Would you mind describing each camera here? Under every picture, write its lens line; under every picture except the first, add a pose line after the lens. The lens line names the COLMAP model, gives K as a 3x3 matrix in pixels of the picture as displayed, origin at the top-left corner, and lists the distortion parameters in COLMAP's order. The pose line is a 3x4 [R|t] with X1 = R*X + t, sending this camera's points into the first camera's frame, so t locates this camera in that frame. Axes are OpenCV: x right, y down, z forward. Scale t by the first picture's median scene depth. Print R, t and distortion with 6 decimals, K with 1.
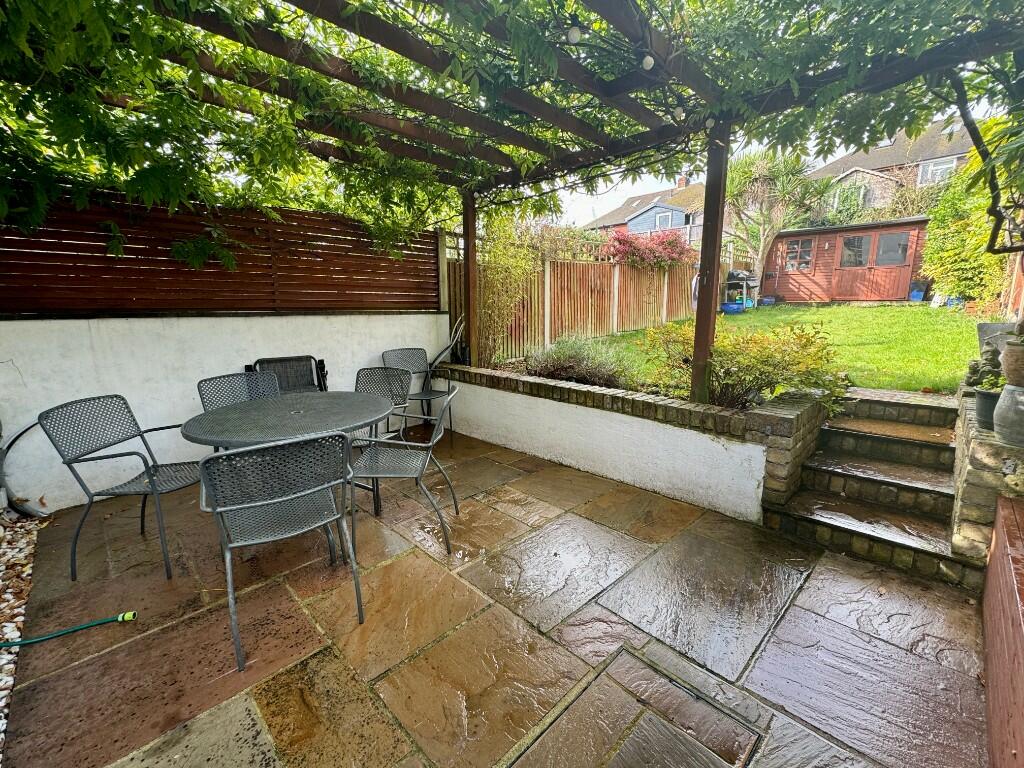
lens RADIAL K [[443.9, 0, 512.0], [0, 443.9, 384.0], [0, 0, 1]] dist [-0.002646, -0.000552]
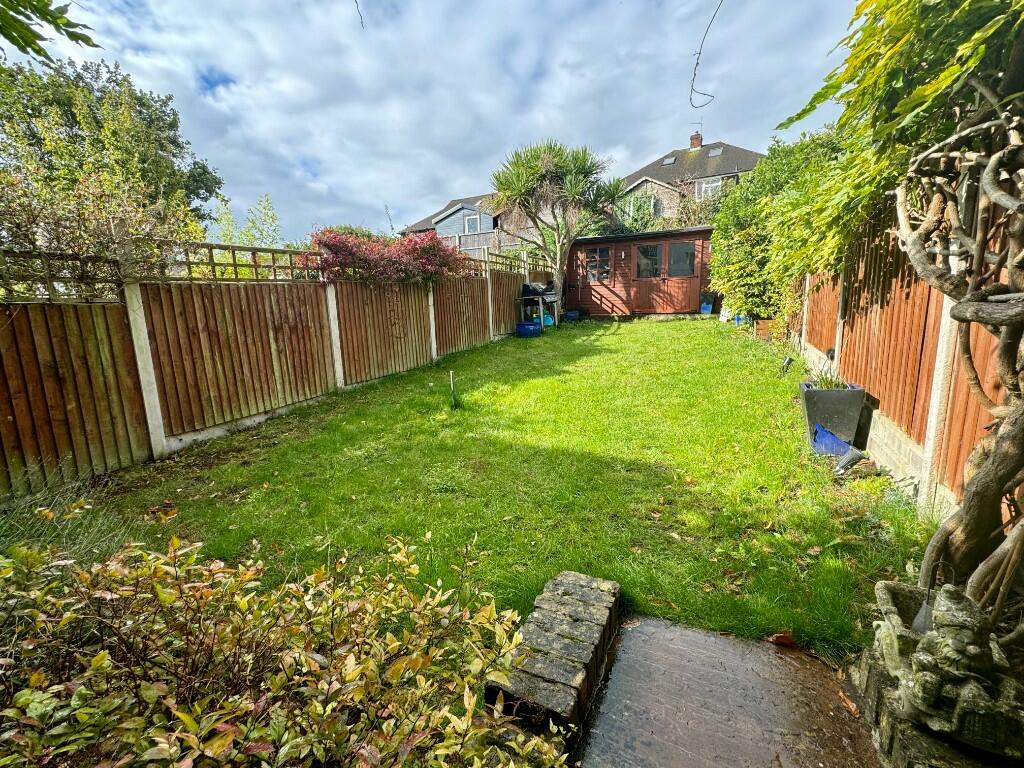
lens RADIAL K [[443.9, 0, 512.0], [0, 443.9, 384.0], [0, 0, 1]] dist [-0.002646, -0.000552]
pose [[0.943790, -0.081759, 0.320276, 0.175181], [0.083738, 0.996459, 0.007612, -0.070502], [-0.319764, 0.019635, 0.947294, 0.204087]]
